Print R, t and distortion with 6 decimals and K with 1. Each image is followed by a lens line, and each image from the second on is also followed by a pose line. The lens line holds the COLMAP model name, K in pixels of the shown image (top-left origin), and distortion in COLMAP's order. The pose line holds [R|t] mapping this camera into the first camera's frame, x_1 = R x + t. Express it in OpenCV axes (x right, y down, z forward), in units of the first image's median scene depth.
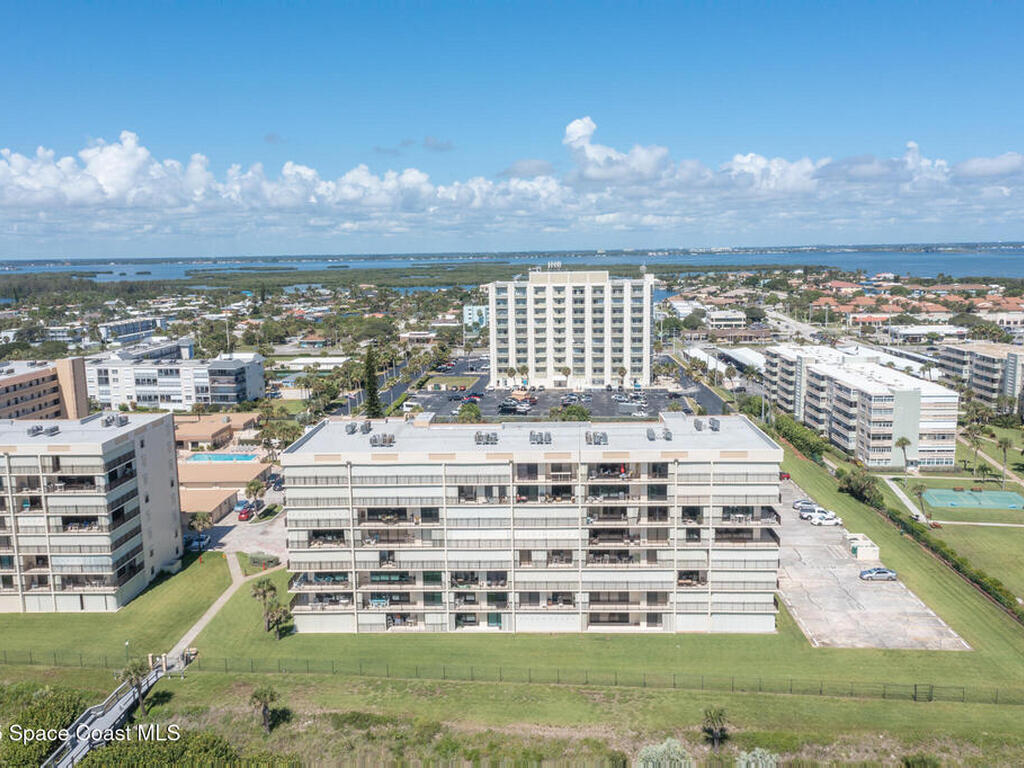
lens RADIAL K [[894.0, 0, 510.8], [0, 894.0, 376.2], [0, 0, 1]] dist [0.030287, -0.012145]
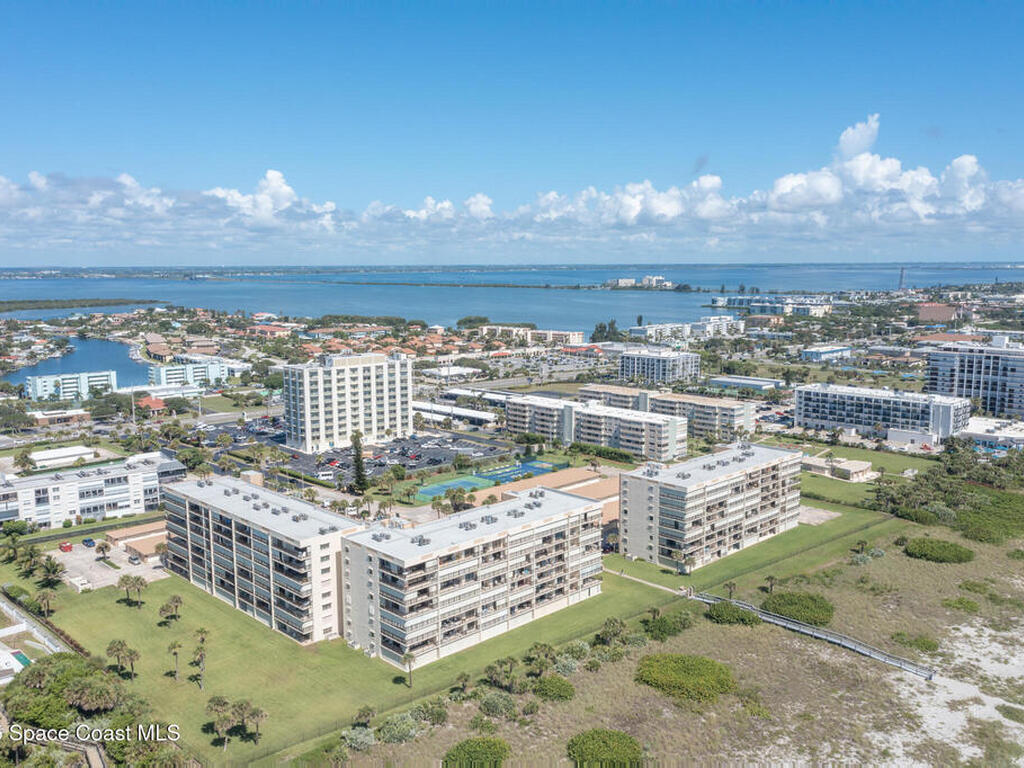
lens RADIAL K [[894.0, 0, 510.2], [0, 894.0, 381.9], [0, 0, 1]] dist [0.030287, -0.012145]
pose [[0.685822, -0.084761, 0.722816, -0.817565], [0.096777, 0.994996, 0.024854, -0.101341], [-0.721306, 0.052907, 0.690593, -0.066582]]
